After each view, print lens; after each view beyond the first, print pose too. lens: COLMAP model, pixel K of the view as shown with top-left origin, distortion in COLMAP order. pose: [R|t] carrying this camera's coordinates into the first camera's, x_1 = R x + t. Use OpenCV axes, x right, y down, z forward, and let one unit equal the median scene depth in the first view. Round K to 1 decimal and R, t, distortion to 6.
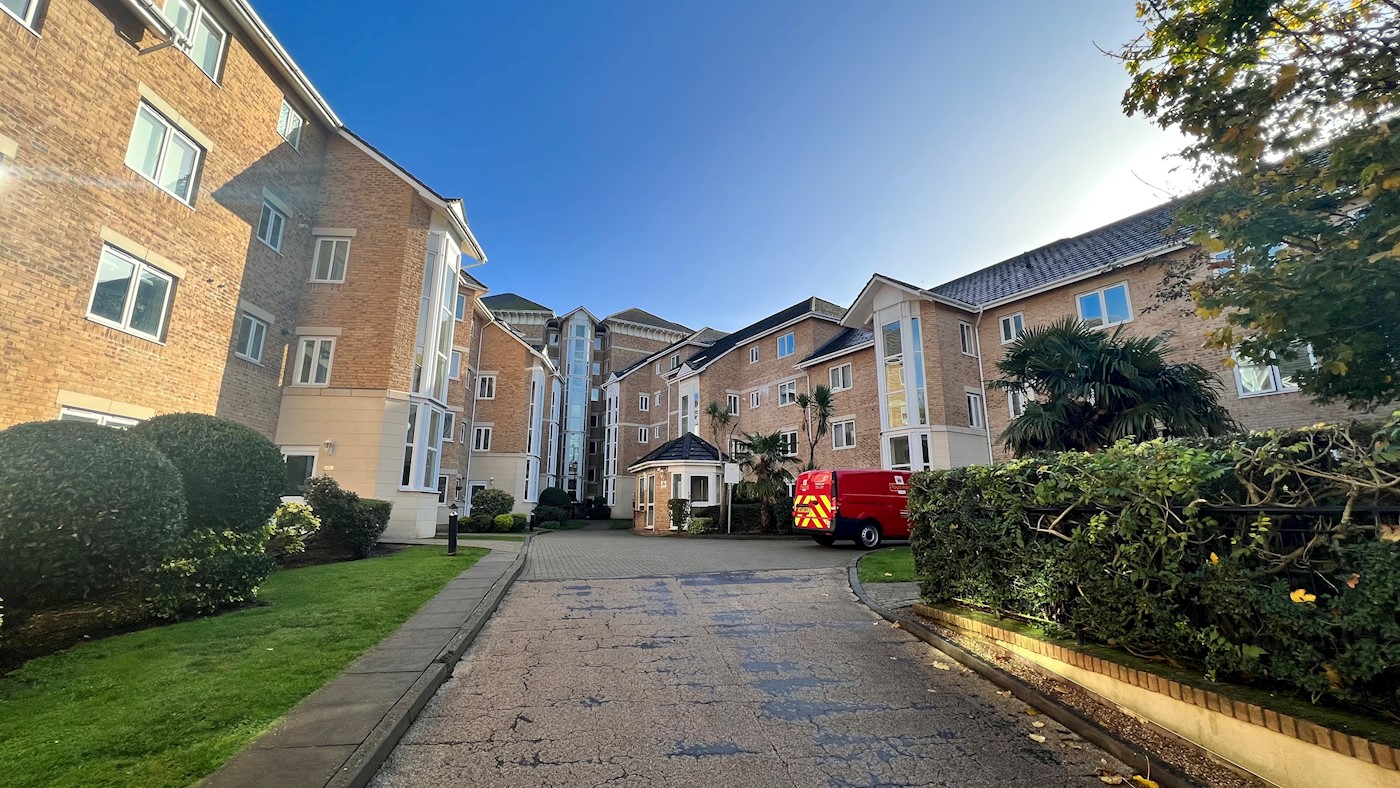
lens RADIAL K [[568.9, 0, 702.5], [0, 568.9, 385.9], [0, 0, 1]] dist [0.000007, -0.000104]
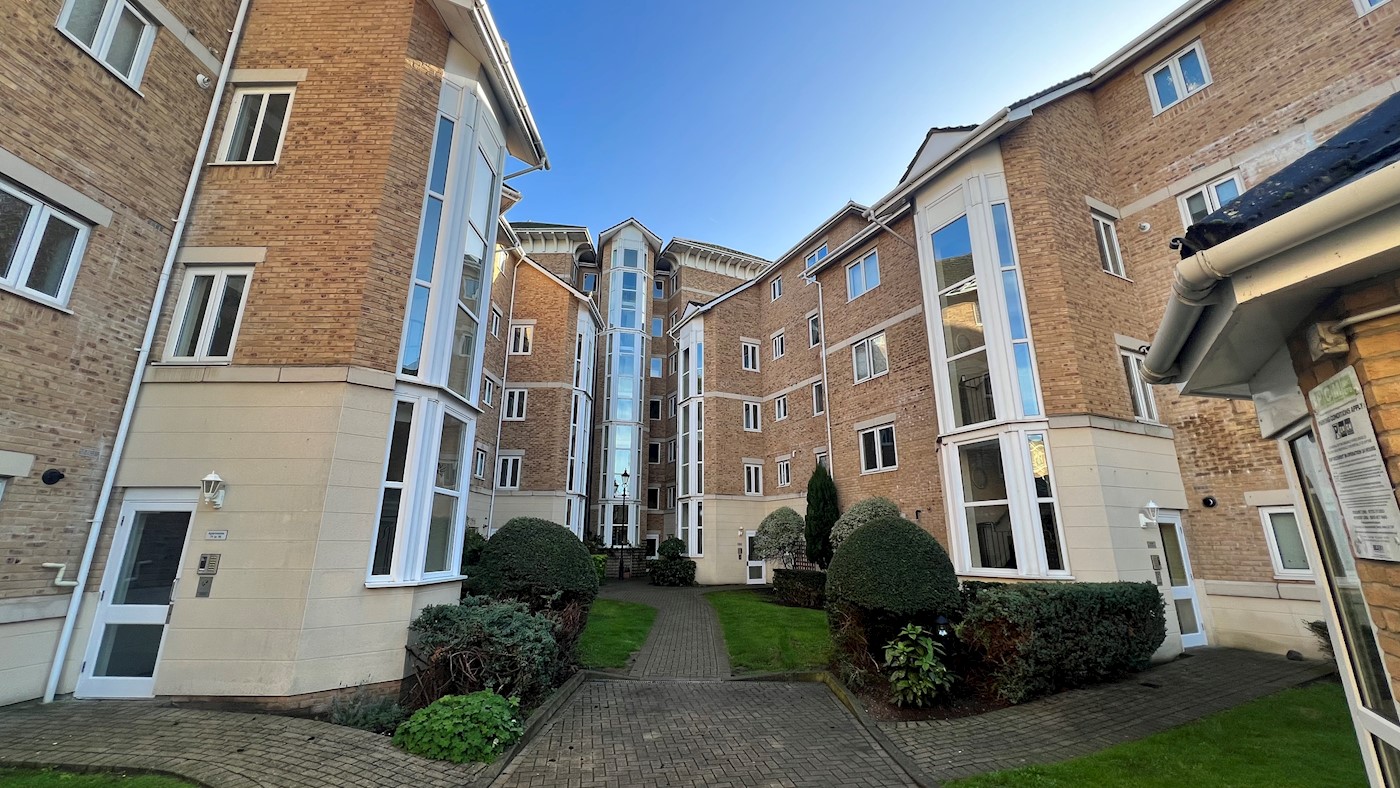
lens RADIAL K [[568.9, 0, 702.5], [0, 568.9, 385.9], [0, 0, 1]] dist [0.000007, -0.000104]
pose [[0.995020, -0.029412, -0.095235, -0.143840], [0.024186, 0.998161, -0.055577, 0.125622], [0.096695, 0.052997, 0.993902, 0.698868]]
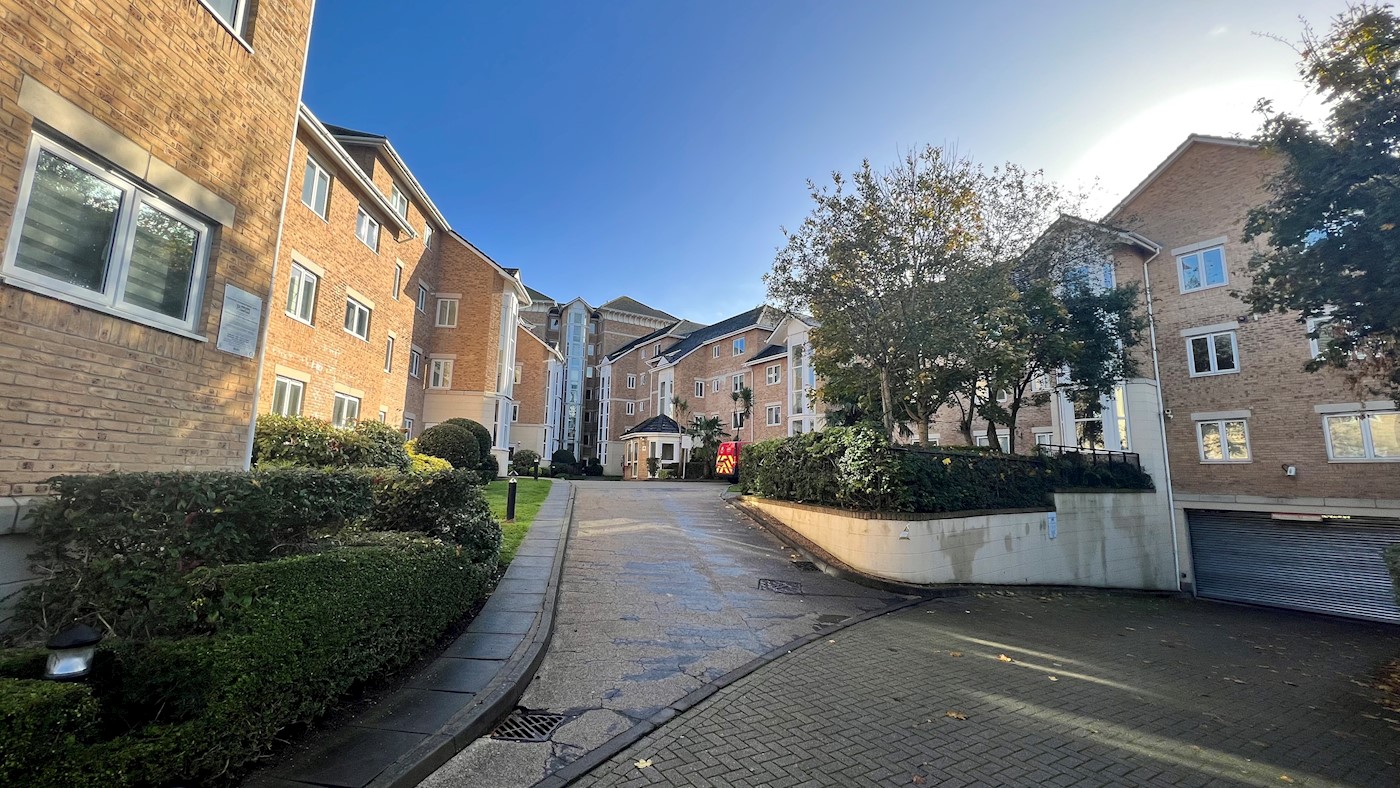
lens RADIAL K [[568.9, 0, 702.5], [0, 568.9, 385.9], [0, 0, 1]] dist [0.000007, -0.000104]
pose [[0.999522, 0.020073, 0.023507, 0.030519], [-0.021432, 0.998025, 0.059057, -0.054214], [-0.022275, -0.059533, 0.997978, -0.320072]]
